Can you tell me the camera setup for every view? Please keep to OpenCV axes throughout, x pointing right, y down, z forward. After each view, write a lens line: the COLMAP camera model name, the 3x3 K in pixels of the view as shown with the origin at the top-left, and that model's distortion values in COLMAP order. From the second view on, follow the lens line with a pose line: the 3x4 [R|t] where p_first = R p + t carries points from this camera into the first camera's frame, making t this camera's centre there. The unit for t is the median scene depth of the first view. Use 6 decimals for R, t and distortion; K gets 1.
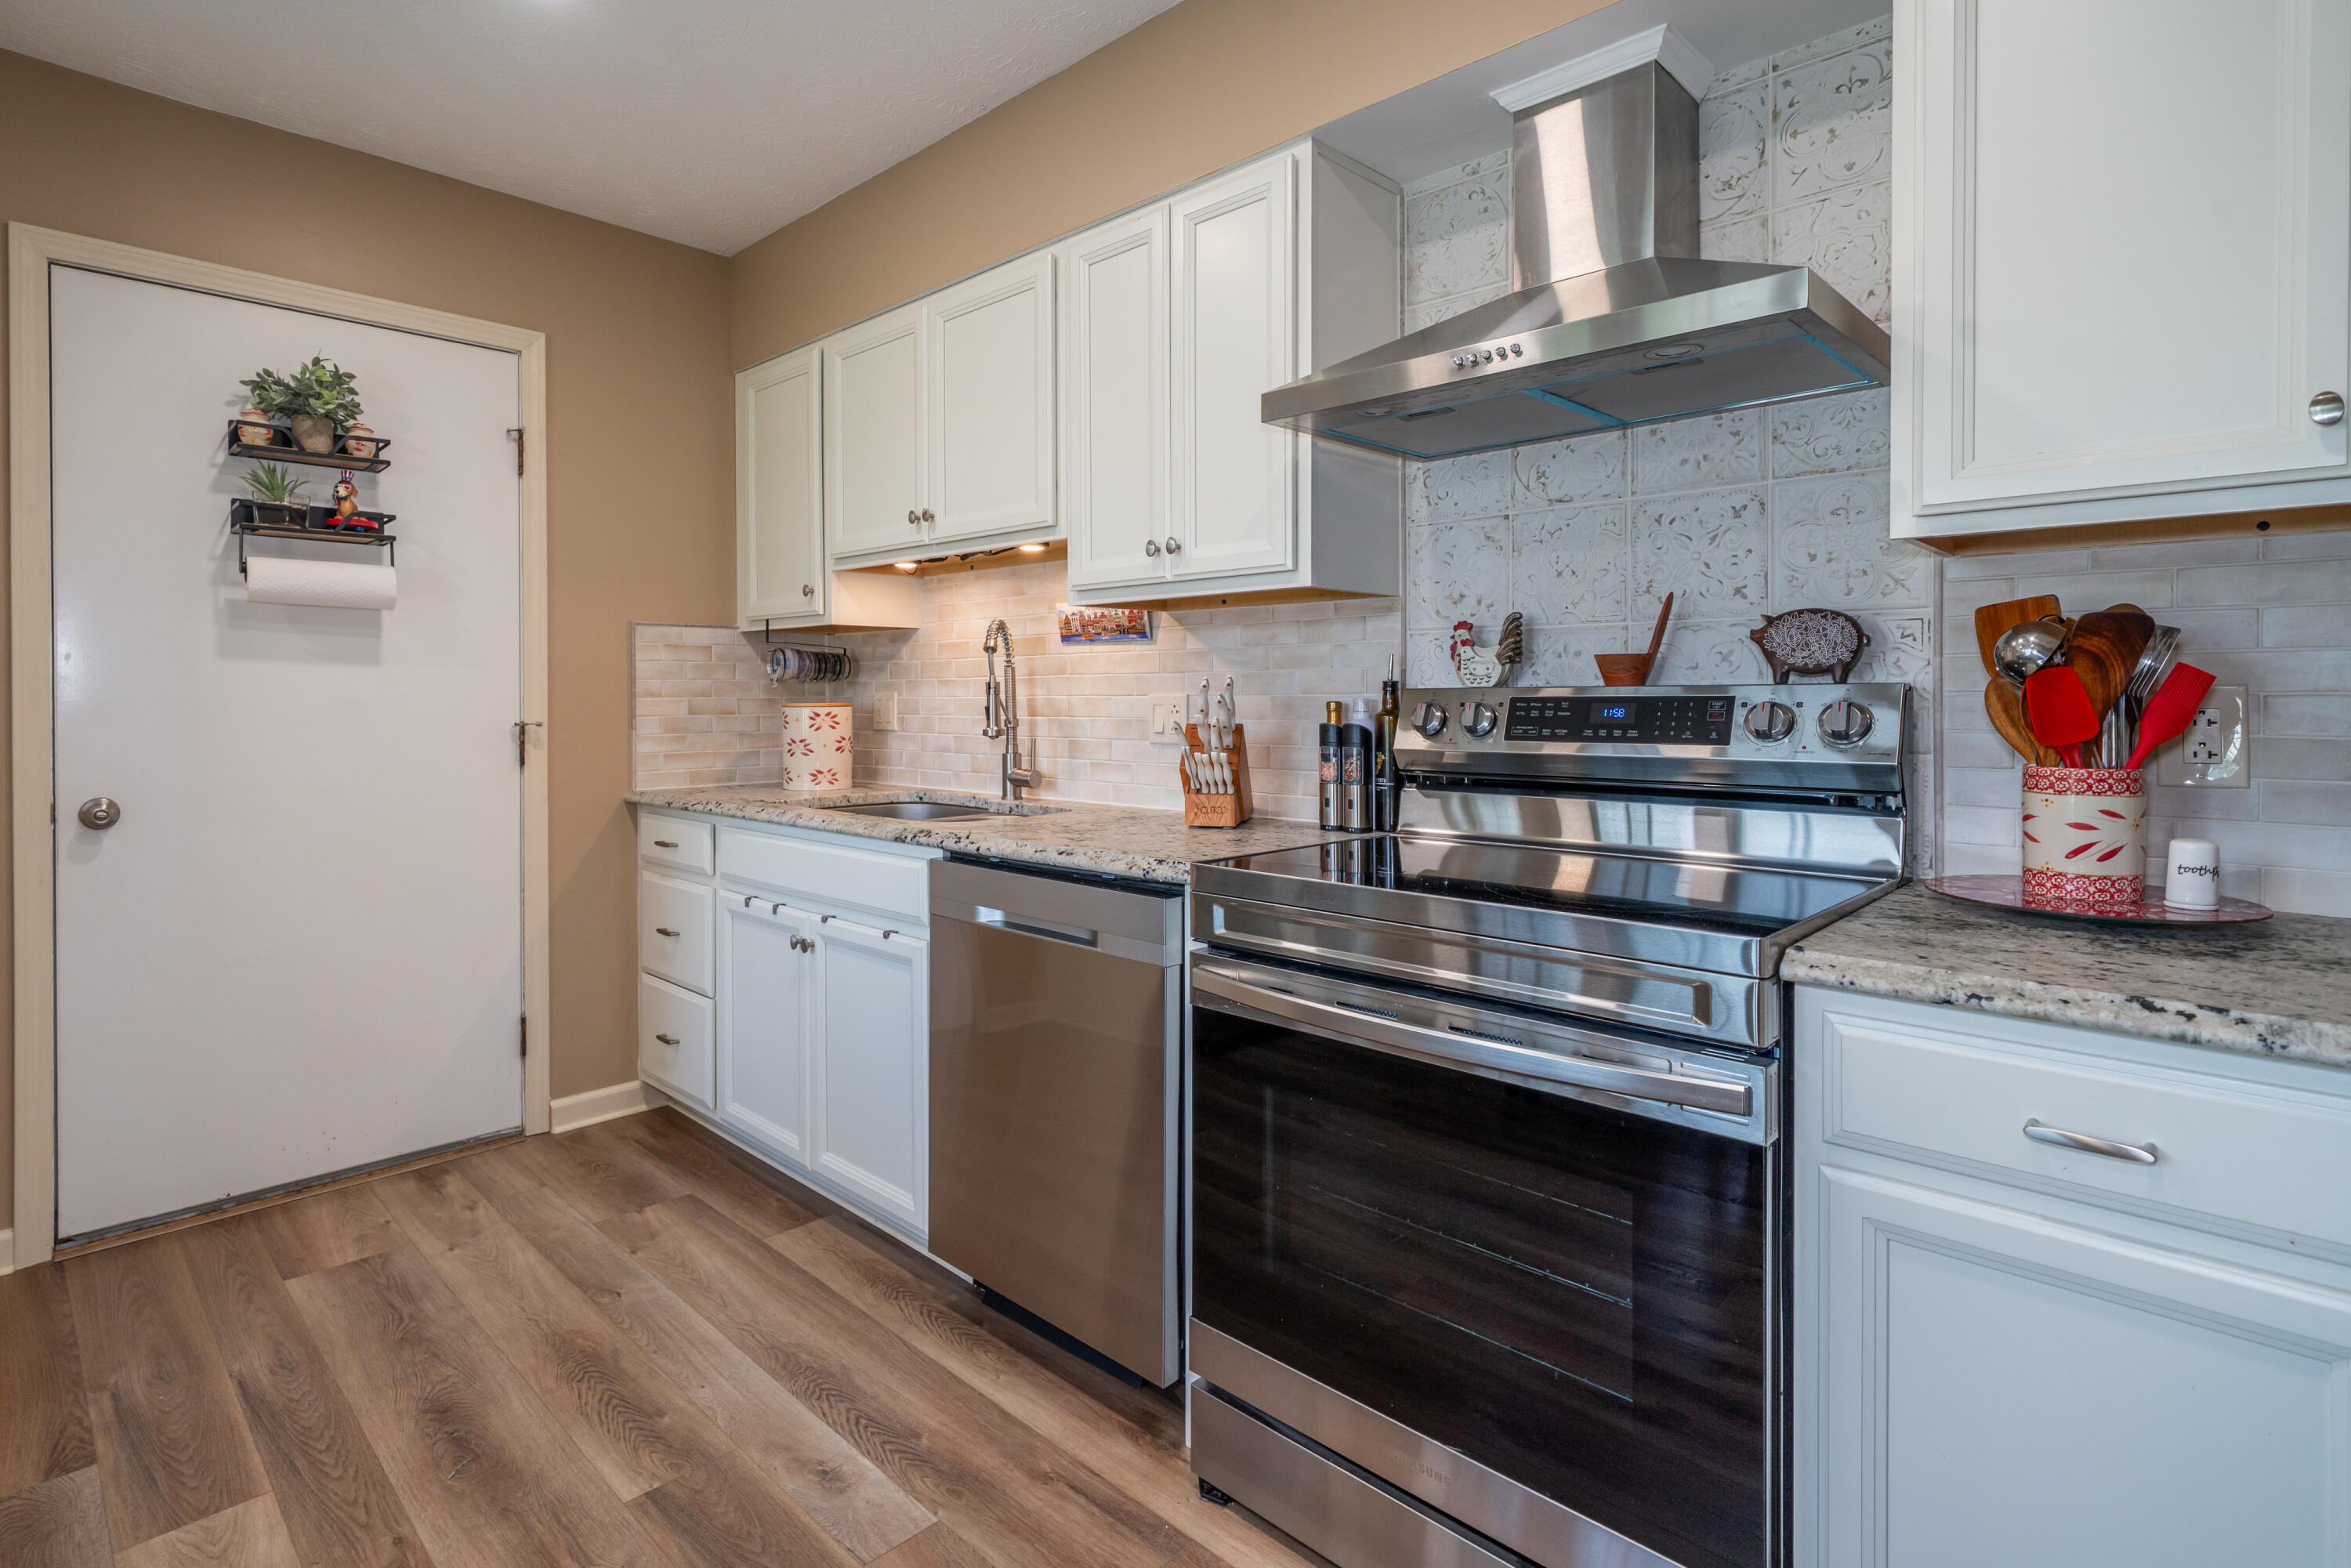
lens RADIAL K [[1162.1, 0, 1081.0], [0, 1162.1, 704.5], [0, 0, 1]] dist [-0.000160, 0.000733]
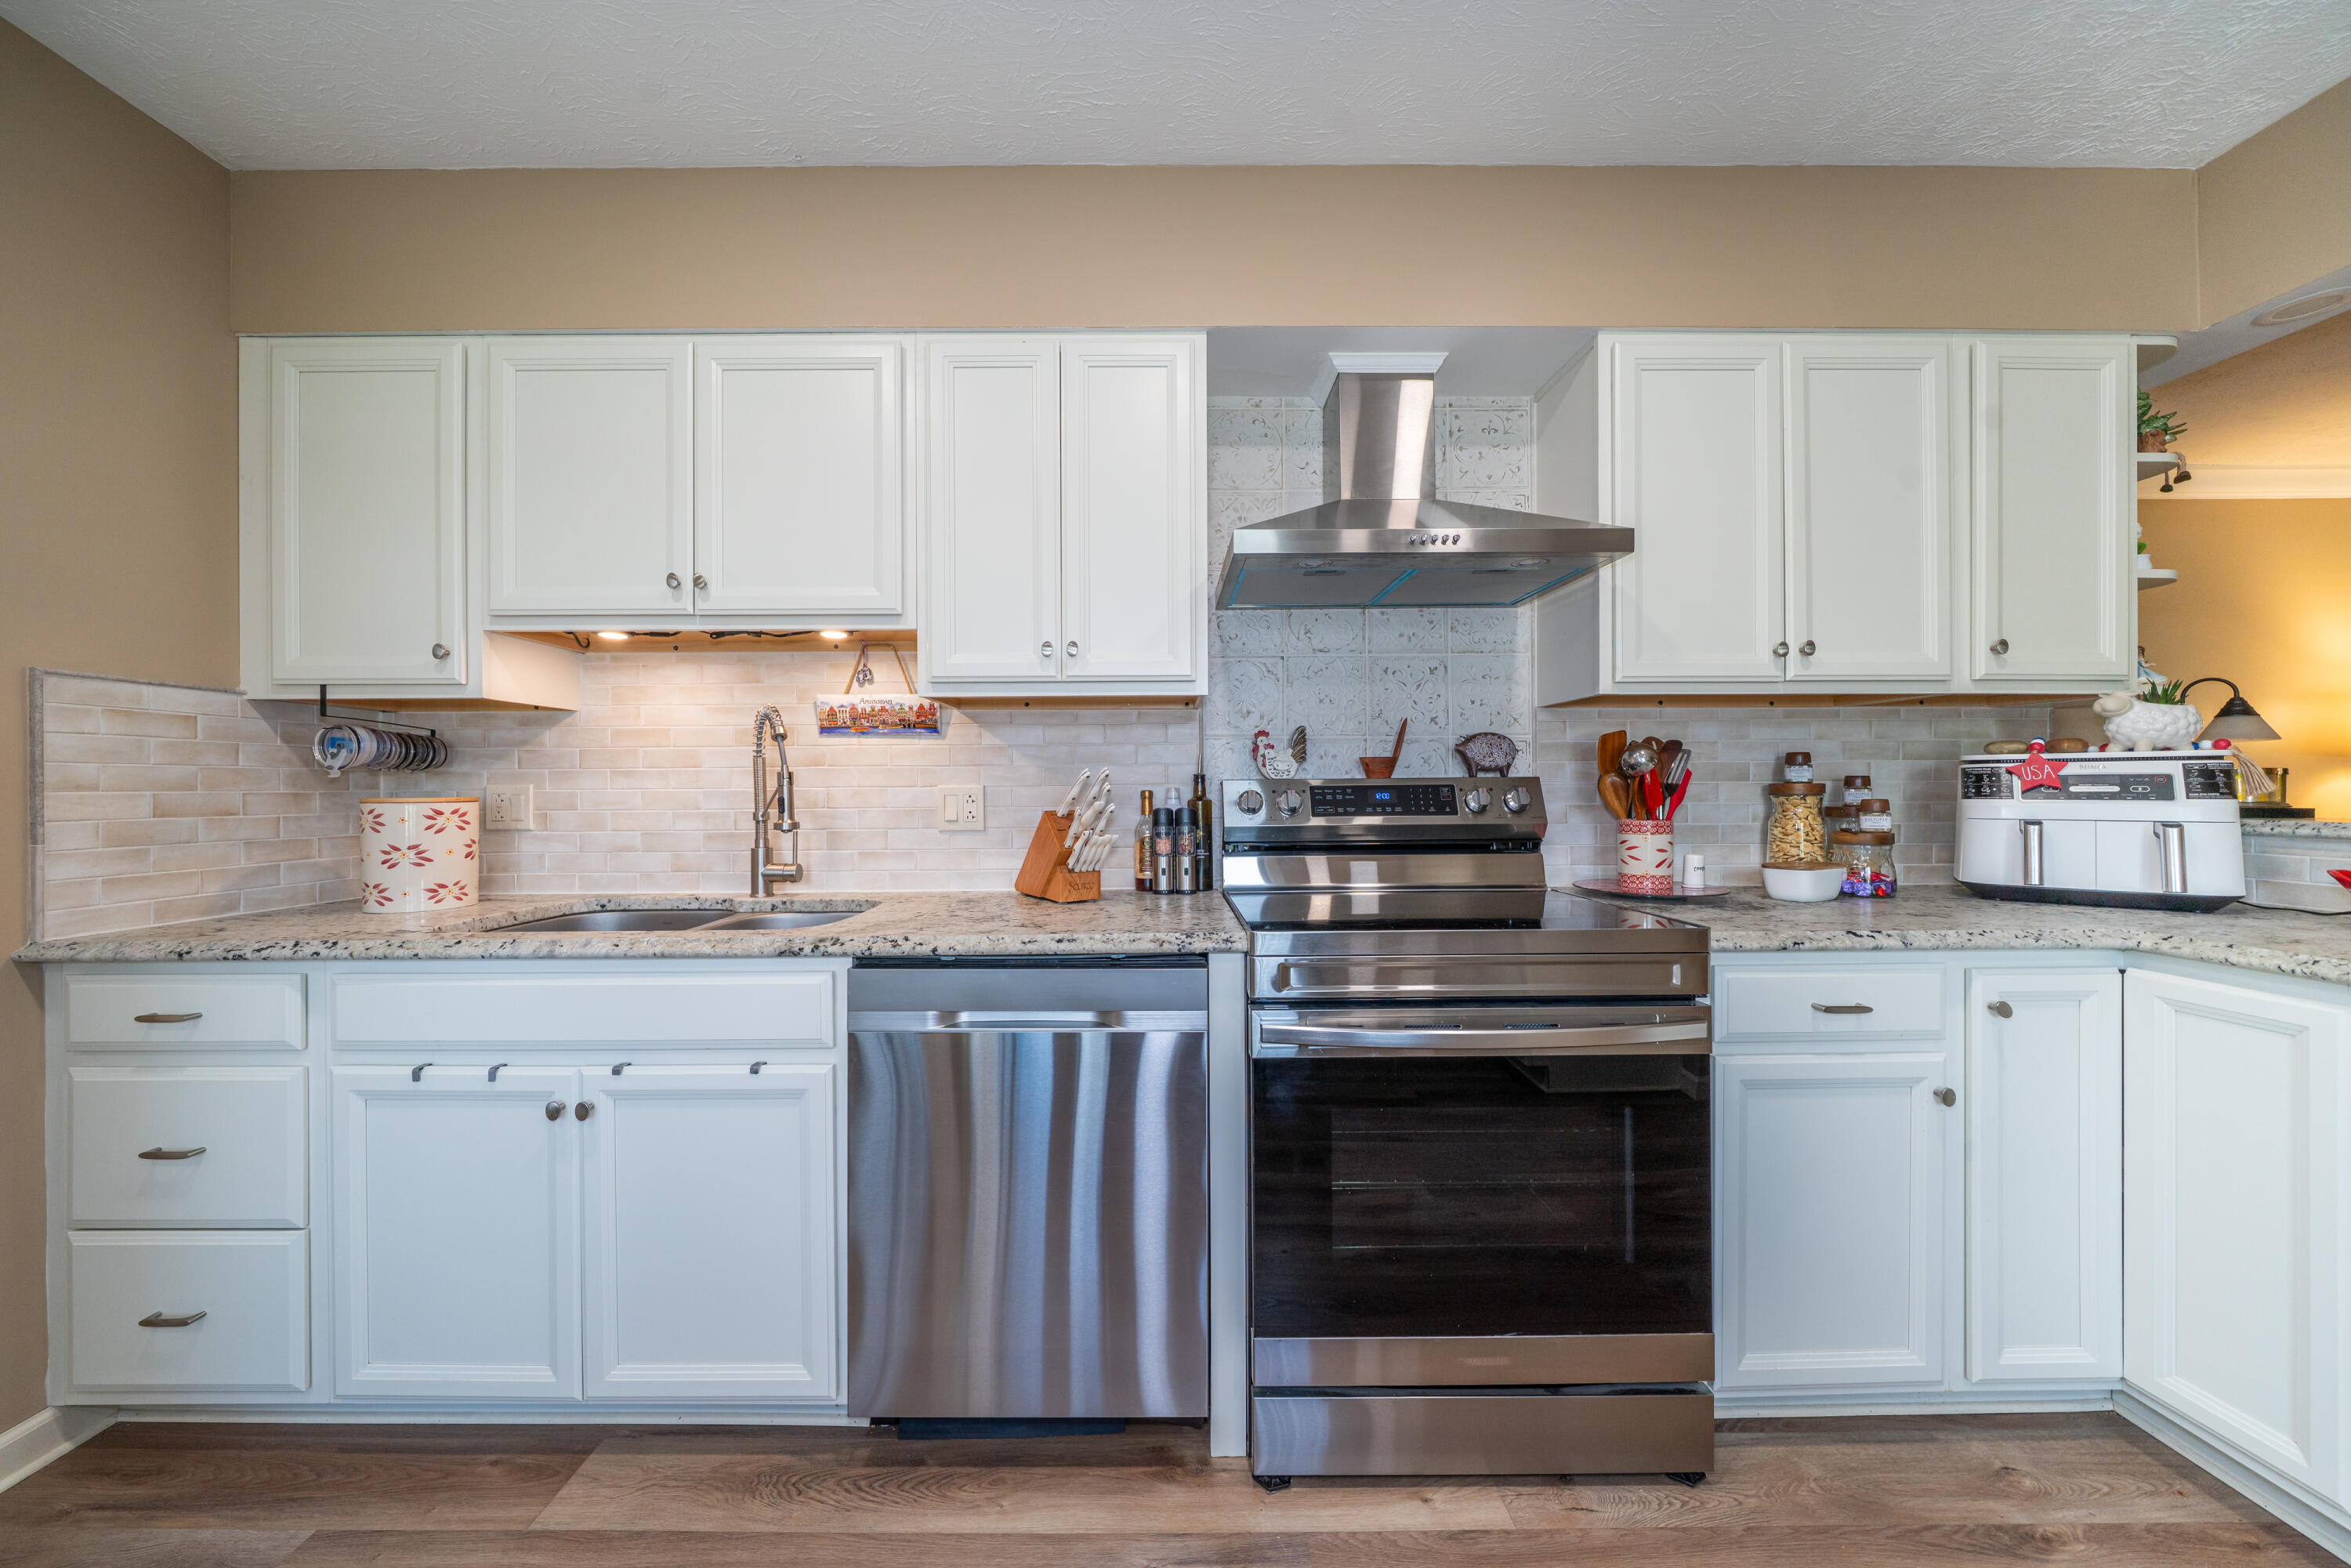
lens RADIAL K [[807.0, 0, 1161.7], [0, 807.0, 788.8], [0, 0, 1]] dist [-0.008122, 0.000671]
pose [[0.691580, -0.001059, 0.722299, -0.371542], [0.009972, 0.999918, -0.008082, 0.002692], [-0.722231, 0.012792, 0.691534, 0.369137]]
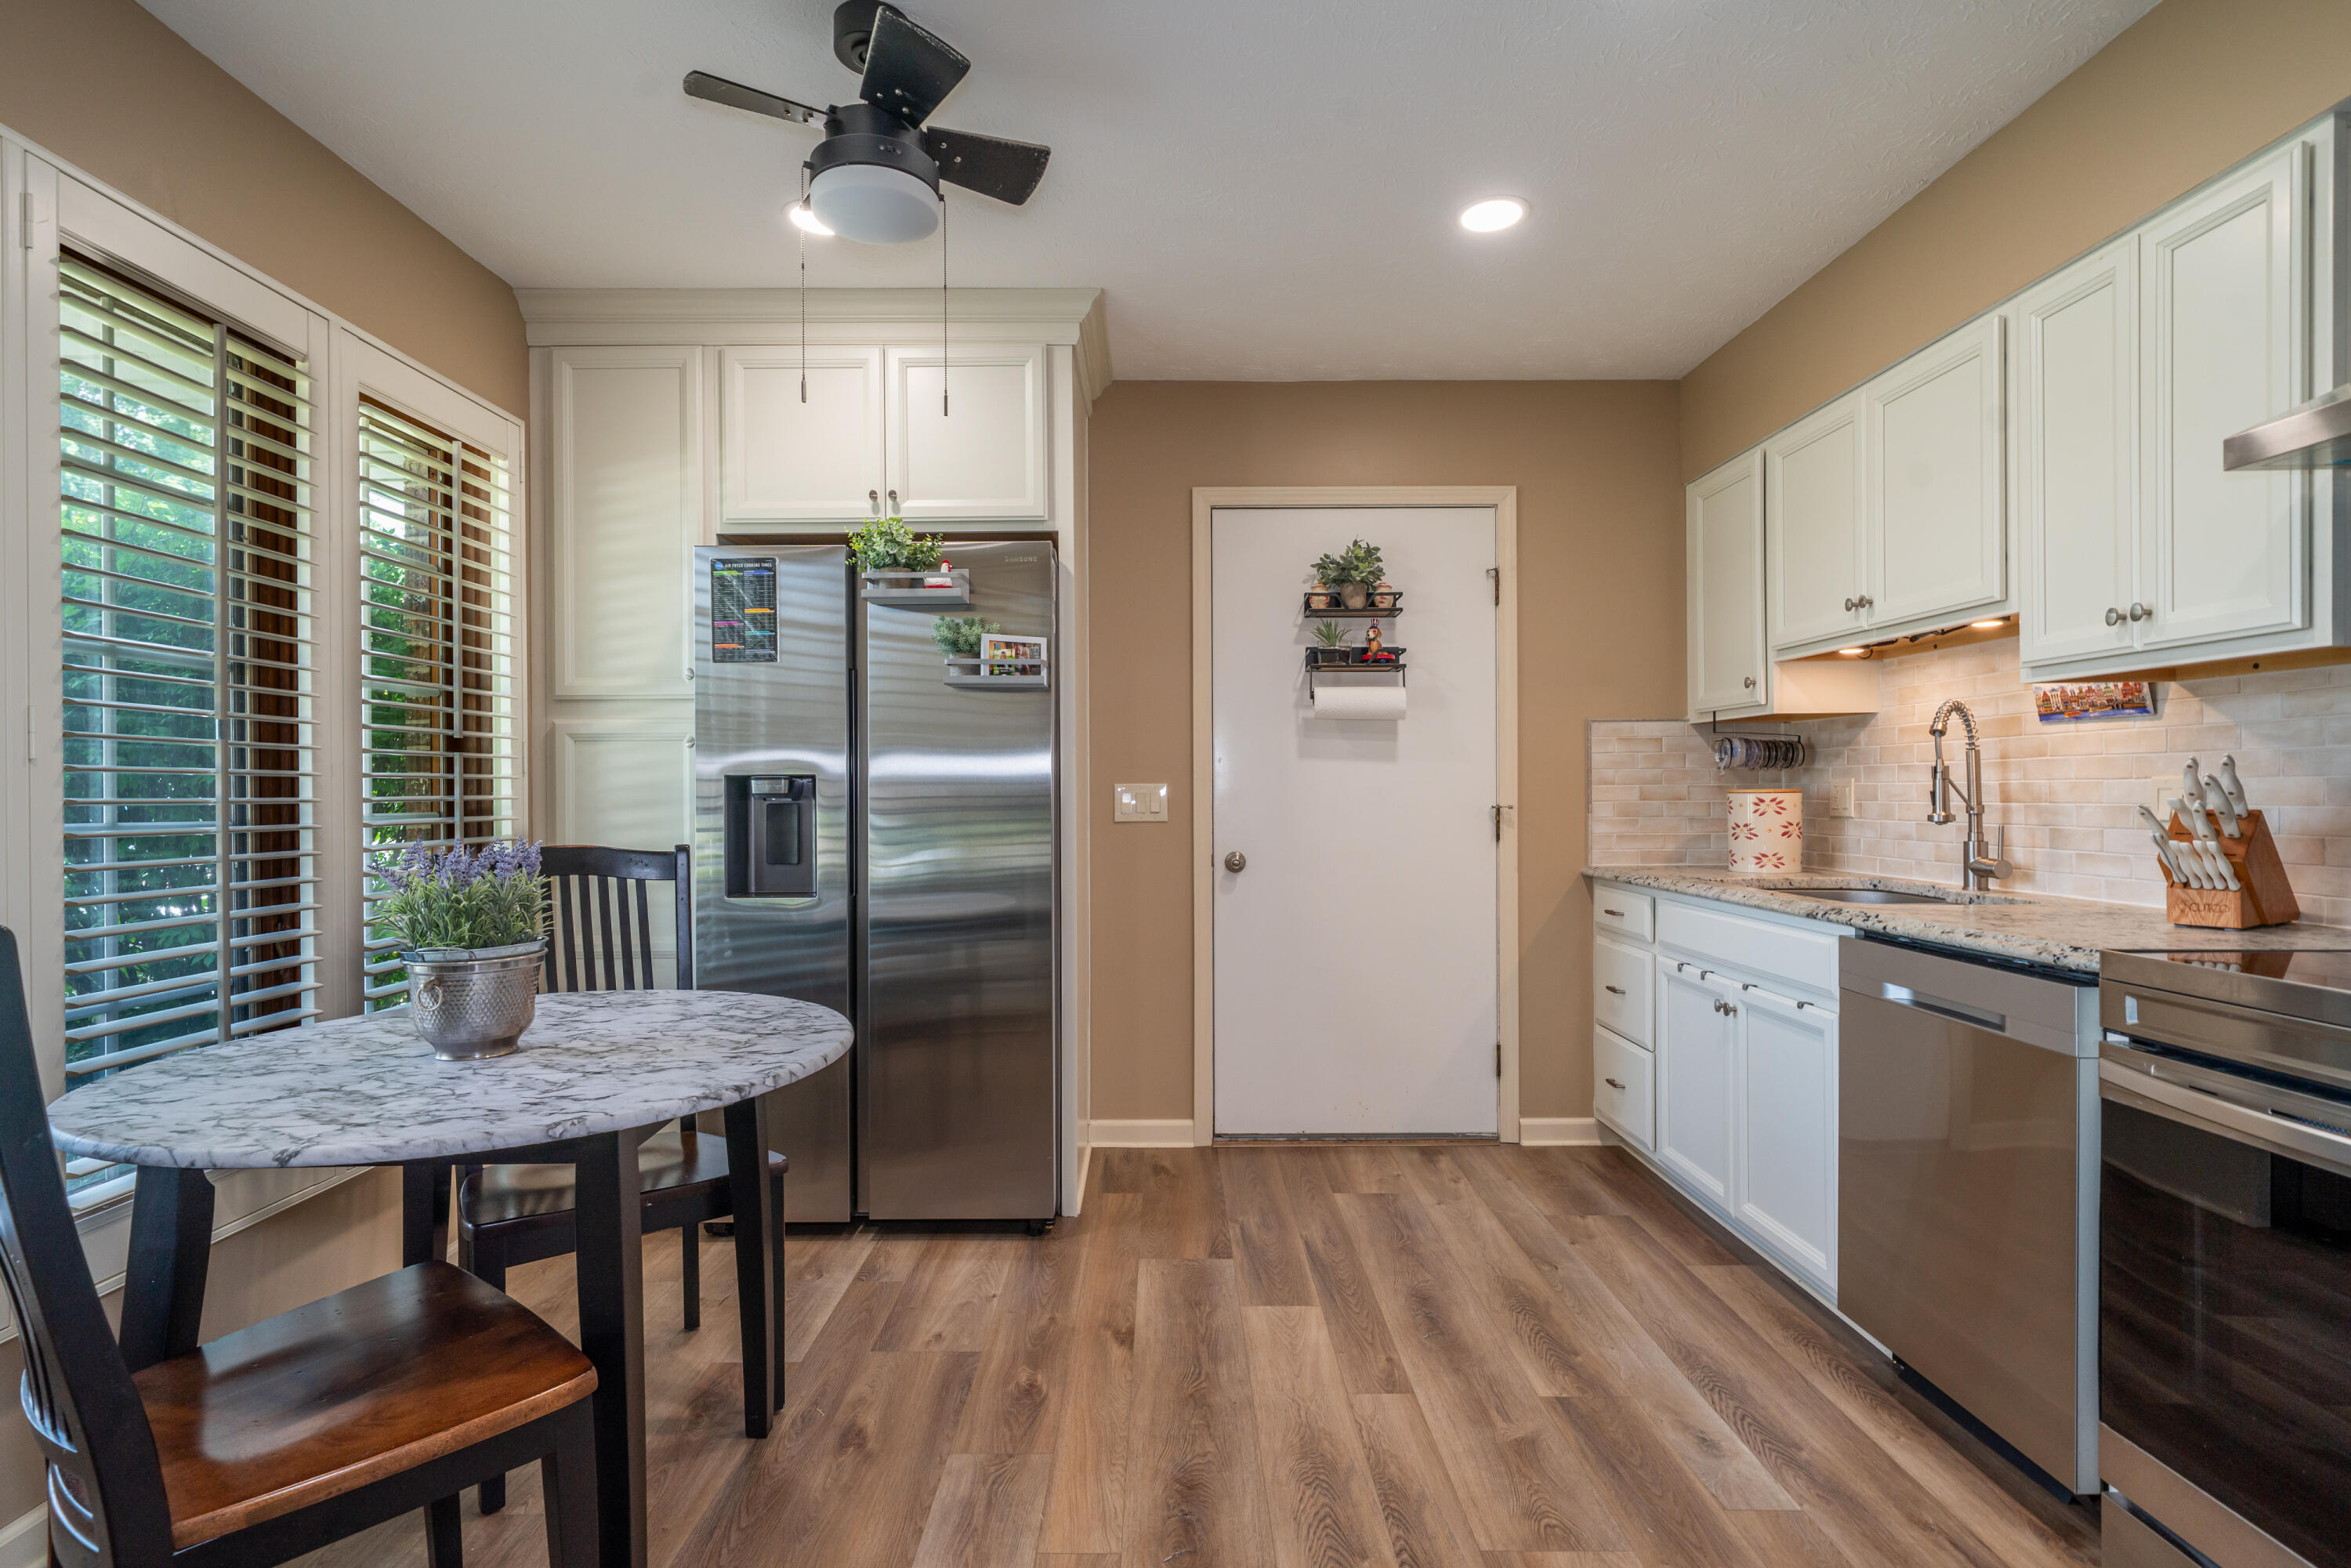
lens RADIAL K [[1155.0, 0, 1154.0], [0, 1155.0, 796.2], [0, 0, 1]] dist [0.002824, 0.000842]
pose [[0.715133, 0.001089, -0.698988, 0.144139], [-0.001169, 0.999999, 0.000362, 0.006844], [0.698987, 0.000558, 0.715134, -0.164840]]
